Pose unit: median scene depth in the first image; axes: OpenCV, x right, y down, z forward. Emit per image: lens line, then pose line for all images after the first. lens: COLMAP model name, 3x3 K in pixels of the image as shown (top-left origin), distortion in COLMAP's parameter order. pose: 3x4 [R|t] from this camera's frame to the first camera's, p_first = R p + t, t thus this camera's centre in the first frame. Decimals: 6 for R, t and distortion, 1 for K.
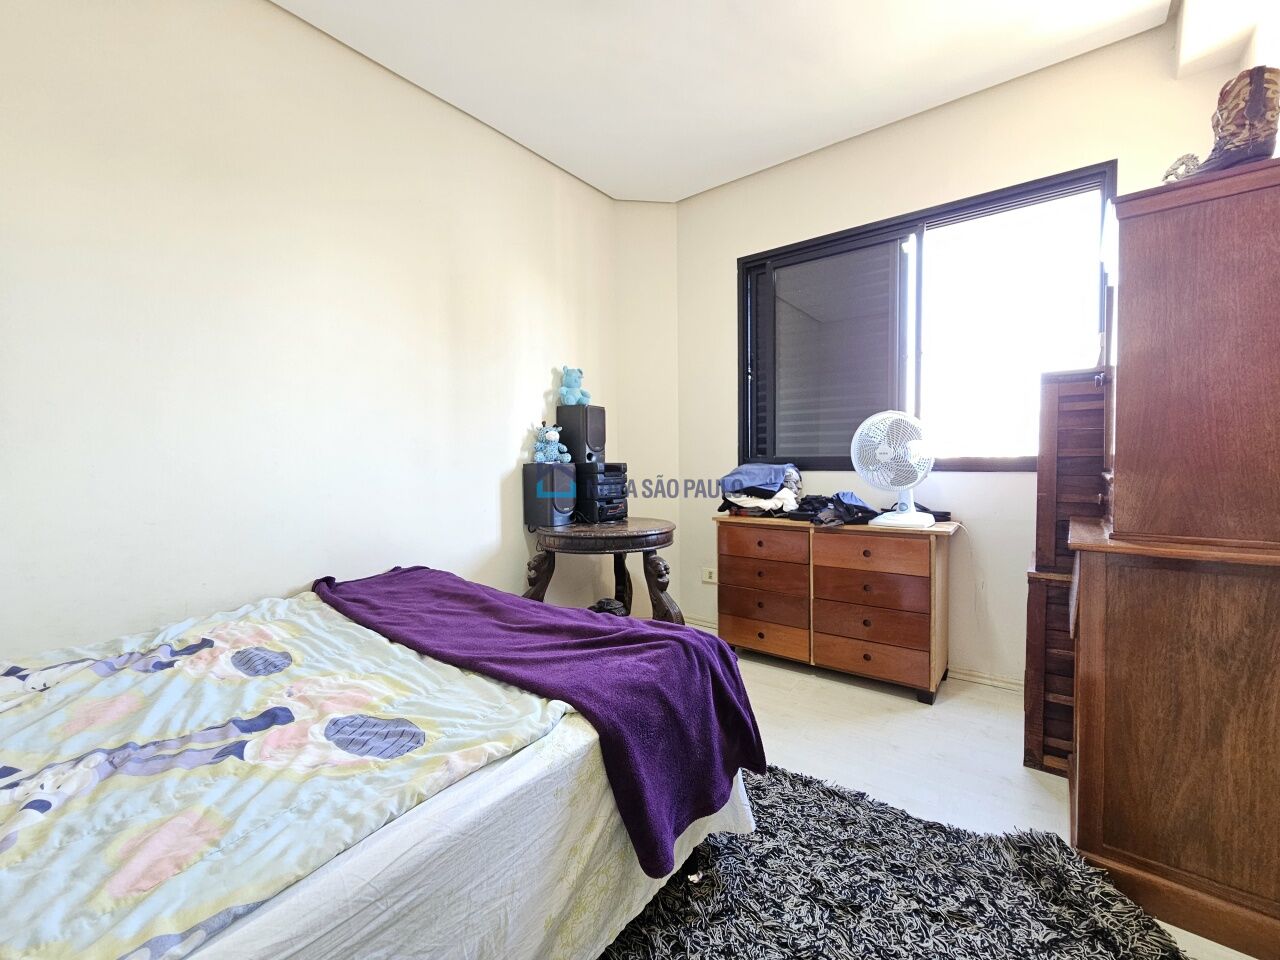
lens RADIAL K [[531.7, 0, 640.0], [0, 531.7, 480.0], [0, 0, 1]] dist [0.000173, -0.000011]
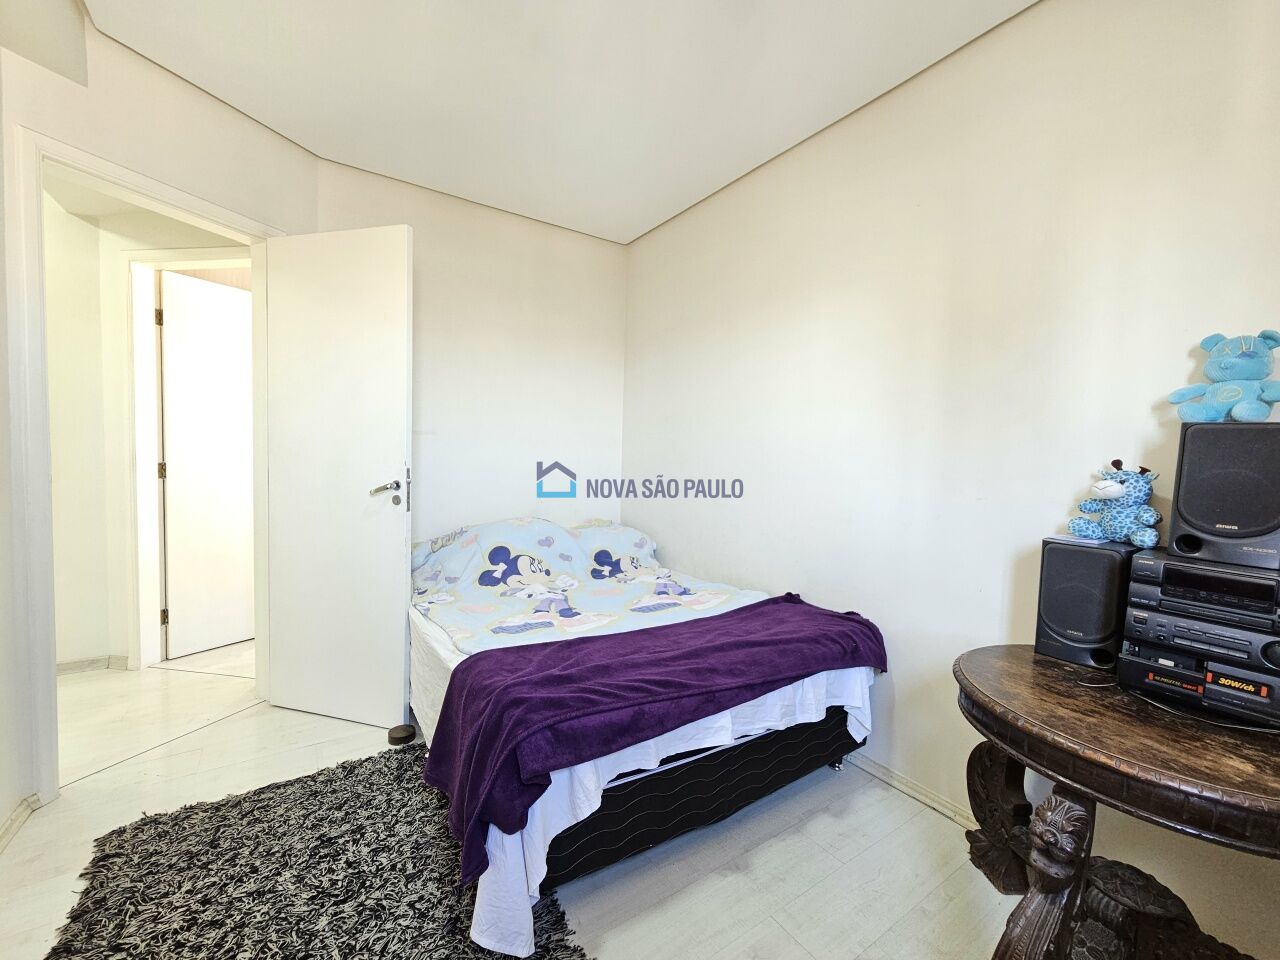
lens RADIAL K [[531.7, 0, 640.0], [0, 531.7, 480.0], [0, 0, 1]] dist [0.000173, -0.000011]
pose [[-0.329208, 0.046395, -0.943117, 0.938255], [-0.069533, 0.994889, 0.073213, -0.202274], [0.941694, 0.089680, -0.324300, 1.515733]]
